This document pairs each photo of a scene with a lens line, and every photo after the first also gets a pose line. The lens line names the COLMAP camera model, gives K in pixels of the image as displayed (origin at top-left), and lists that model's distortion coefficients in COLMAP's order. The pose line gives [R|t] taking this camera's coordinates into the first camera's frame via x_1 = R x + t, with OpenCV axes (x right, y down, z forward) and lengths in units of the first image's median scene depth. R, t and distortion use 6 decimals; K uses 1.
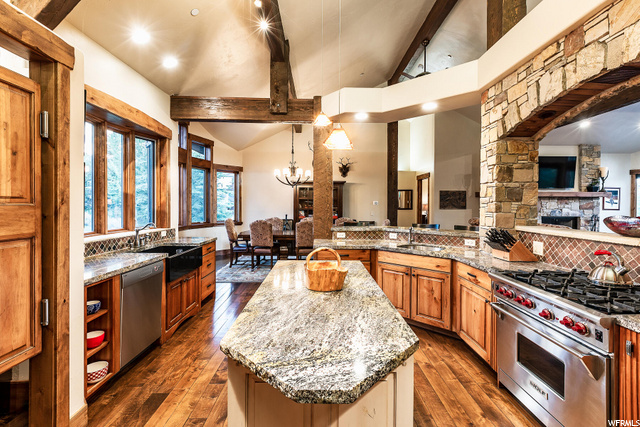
lens RADIAL K [[298.6, 0, 323.0], [0, 298.6, 208.1], [0, 0, 1]] dist [-0.003003, -0.000730]
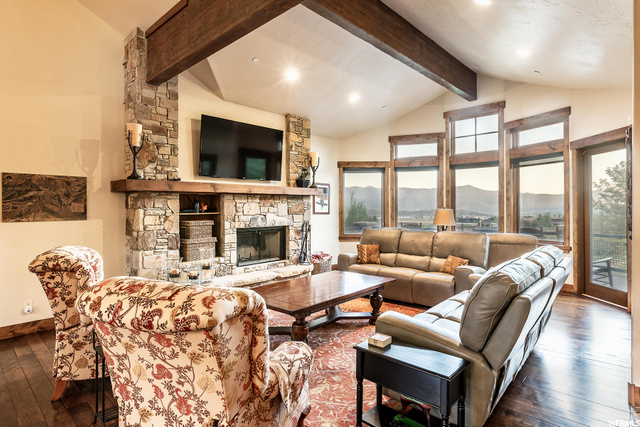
lens RADIAL K [[350.2, 0, 322.1], [0, 350.2, 205.3], [0, 0, 1]] dist [0.000148, 0.000370]
pose [[0.693854, -0.005570, 0.720094, 0.368074], [0.017705, 0.999800, -0.009325, -0.006815], [-0.719898, 0.019219, 0.693814, 0.422335]]
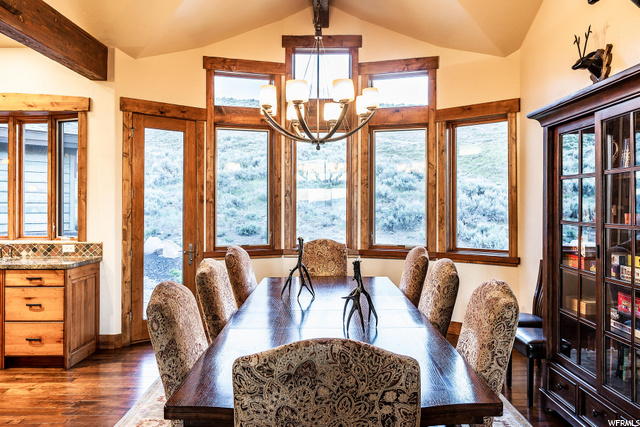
lens RADIAL K [[502.5, 0, 323.4], [0, 502.5, 199.7], [0, 0, 1]] dist [0.003417, 0.001932]
pose [[-0.025839, -0.018886, -0.999488, 0.316080], [-0.014524, 0.999723, -0.018515, -0.008305], [0.999561, 0.014038, -0.026106, 0.812055]]
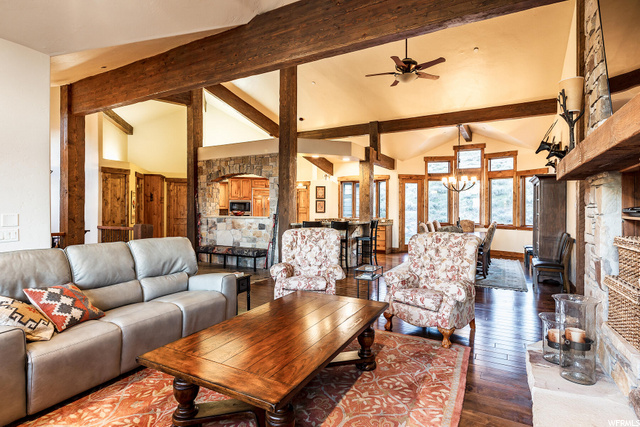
lens RADIAL K [[328.0, 0, 323.1], [0, 328.0, 207.2], [0, 0, 1]] dist [0.000897, 0.000086]
pose [[-0.501684, -0.010159, -0.864991, 0.955674], [-0.018356, 0.999831, -0.001096, -0.005398], [0.864856, 0.015328, -0.501786, 0.935864]]
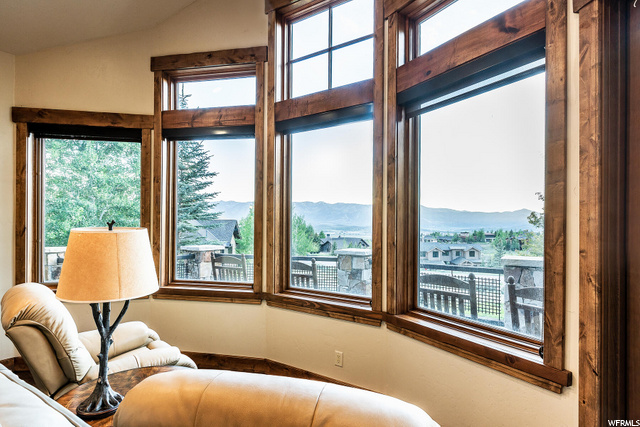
lens RADIAL K [[351.9, 0, 320.4], [0, 351.9, 222.0], [0, 0, 1]] dist [-0.000142, 0.000026]
pose [[0.585368, -0.002825, 0.810763, 0.972310], [0.008320, 0.999962, -0.002523, -0.002621], [-0.810725, 0.008222, 0.585370, 0.547595]]
